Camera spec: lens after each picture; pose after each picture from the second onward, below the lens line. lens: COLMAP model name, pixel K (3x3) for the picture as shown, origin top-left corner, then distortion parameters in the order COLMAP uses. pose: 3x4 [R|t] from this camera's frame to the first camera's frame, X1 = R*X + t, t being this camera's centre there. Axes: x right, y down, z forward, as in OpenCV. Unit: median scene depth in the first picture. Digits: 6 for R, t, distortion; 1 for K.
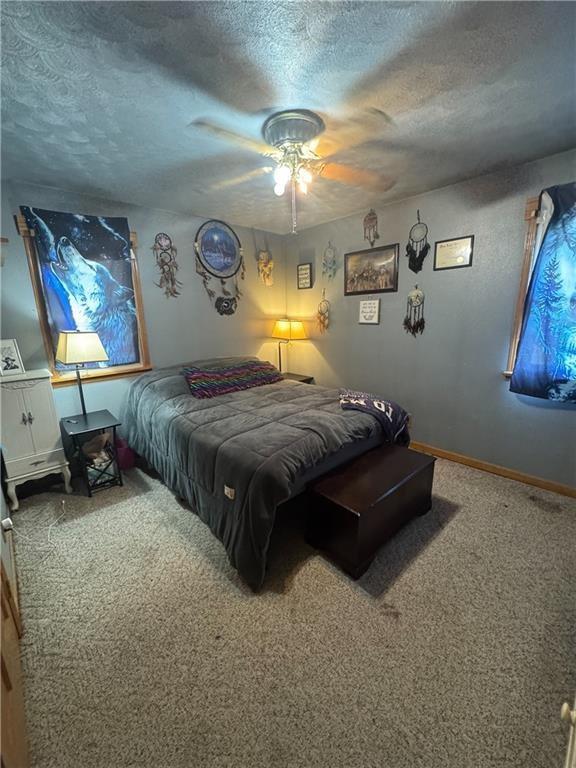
lens RADIAL K [[309.3, 0, 284.9], [0, 309.3, 384.0], [0, 0, 1]] dist [-0.010858, 0.000300]
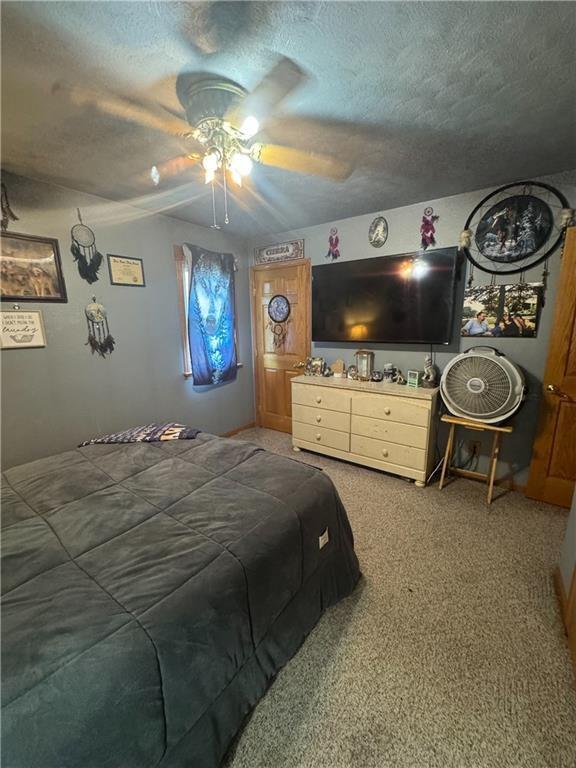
lens RADIAL K [[309.3, 0, 286.2], [0, 309.3, 385.4], [0, 0, 1]] dist [-0.010858, 0.000300]
pose [[-0.207960, -0.177580, 0.961883, -0.547495], [0.231526, 0.946500, 0.224796, -0.158204], [-0.950341, 0.269450, -0.155720, 0.689049]]
